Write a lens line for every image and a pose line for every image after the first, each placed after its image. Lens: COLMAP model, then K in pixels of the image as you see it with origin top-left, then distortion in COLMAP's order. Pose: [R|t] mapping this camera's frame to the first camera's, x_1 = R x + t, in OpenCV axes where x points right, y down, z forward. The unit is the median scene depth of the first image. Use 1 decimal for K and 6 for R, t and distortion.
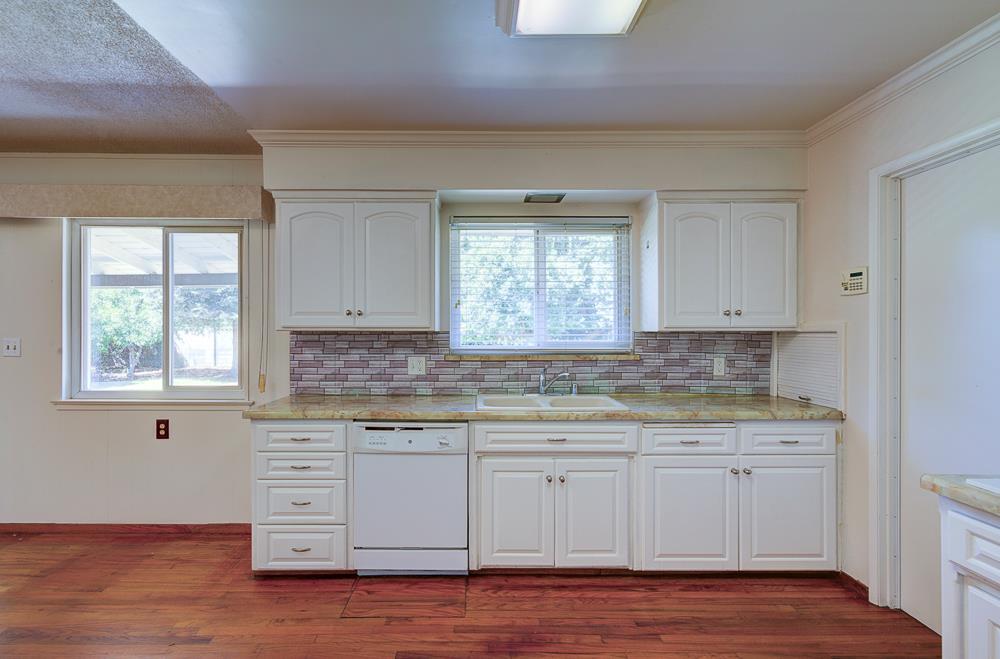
lens RADIAL K [[474.7, 0, 485.9], [0, 474.7, 327.8], [0, 0, 1]] dist [-0.004195, 0.001837]
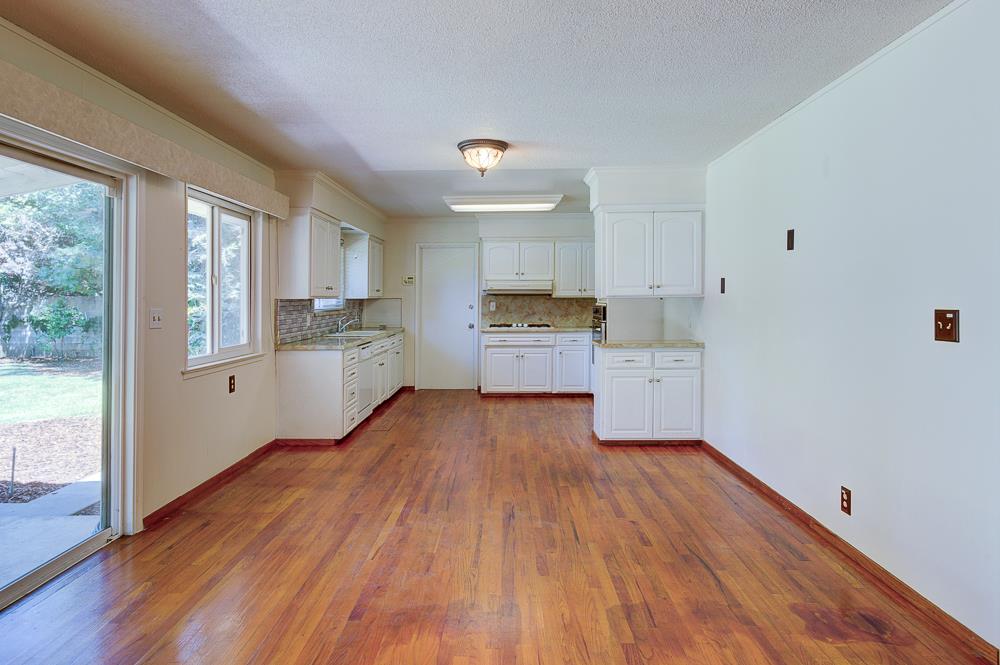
lens RADIAL K [[585.1, 0, 488.0], [0, 585.1, 303.6], [0, 0, 1]] dist [0.007440, 0.006540]
pose [[0.029952, -0.011782, 0.999482, -2.121242], [-0.003058, 0.999925, 0.011879, -0.002995], [-0.999547, -0.003412, 0.029914, 0.329410]]
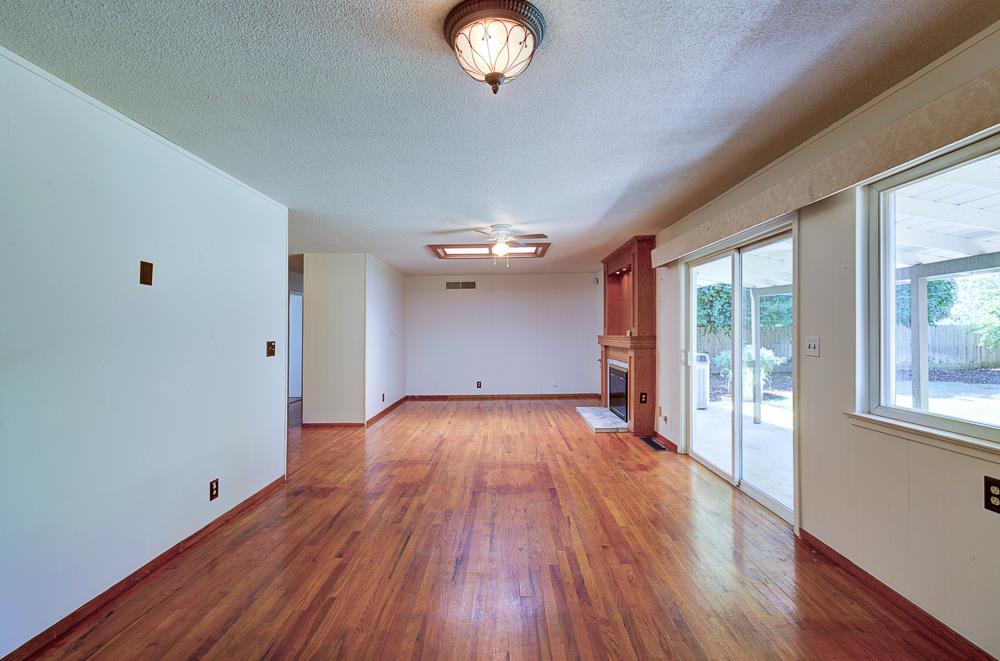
lens RADIAL K [[443.6, 0, 499.1], [0, 443.6, 331.3], [0, 0, 1]] dist [-0.004827, 0.003047]
pose [[-0.015164, -0.006785, -0.999862, -0.129913], [0.019685, 0.999781, -0.007083, 0.006146], [0.999691, -0.019789, -0.015027, 0.413187]]
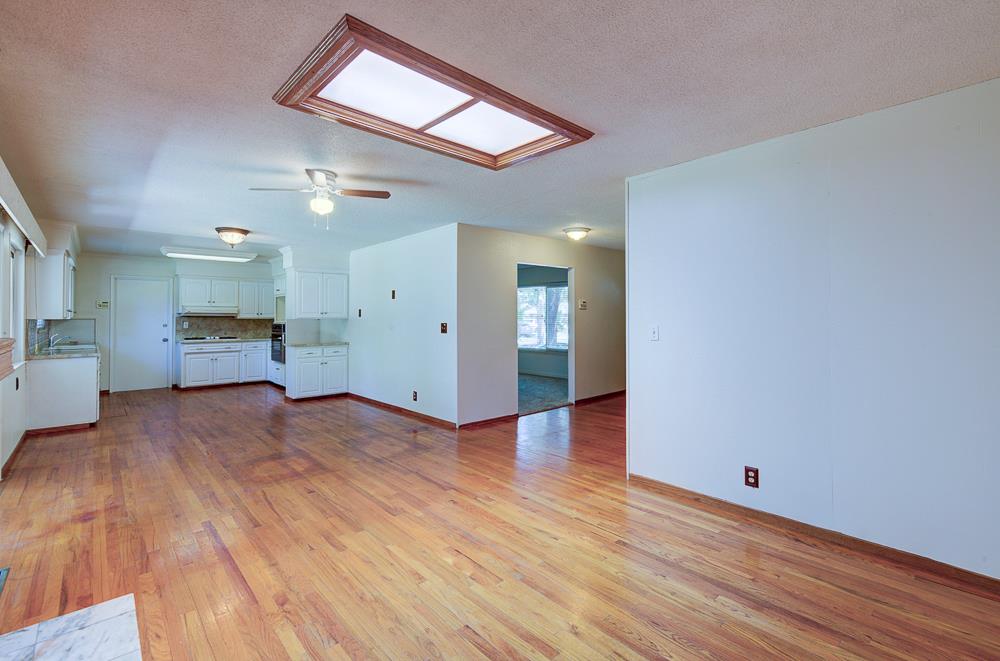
lens RADIAL K [[443.6, 0, 497.4], [0, 443.6, 322.9], [0, 0, 1]] dist [-0.004827, 0.003047]
pose [[-0.671994, -0.009893, 0.740491, -2.827735], [-0.005093, 0.999949, 0.008737, -0.005821], [-0.740539, 0.002099, -0.672010, 0.814486]]
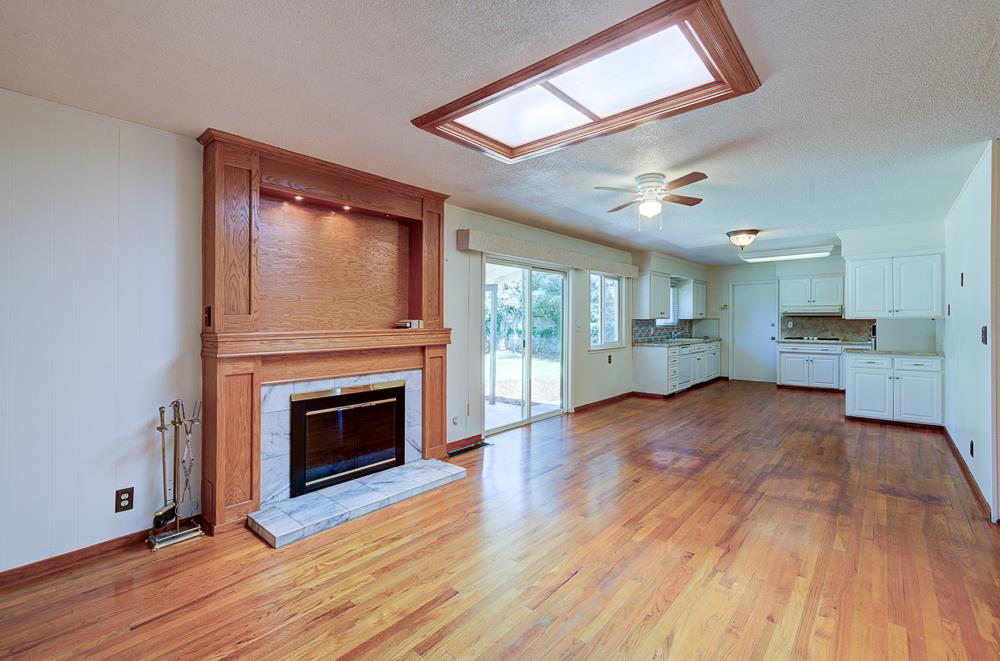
lens RADIAL K [[443.6, 0, 495.4], [0, 443.6, 315.1], [0, 0, 1]] dist [-0.004827, 0.003047]
pose [[0.661387, 0.003645, 0.750036, -2.824002], [-0.001654, 0.999993, -0.003401, -0.006481], [-0.750043, 0.001009, 0.661388, -0.077803]]
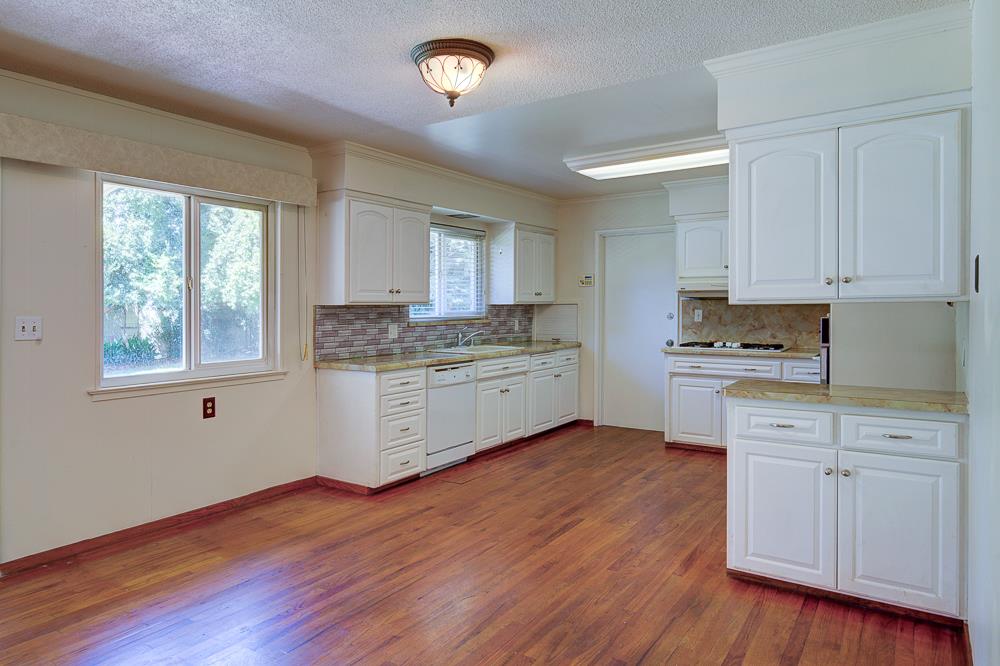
lens RADIAL K [[635.5, 0, 485.5], [0, 635.5, 309.2], [0, 0, 1]] dist [-0.001963, 0.006414]
pose [[0.569365, -0.010039, 0.822023, -1.436763], [0.000342, 0.999928, 0.011975, -0.002425], [-0.822085, -0.006537, 0.569328, -0.201863]]
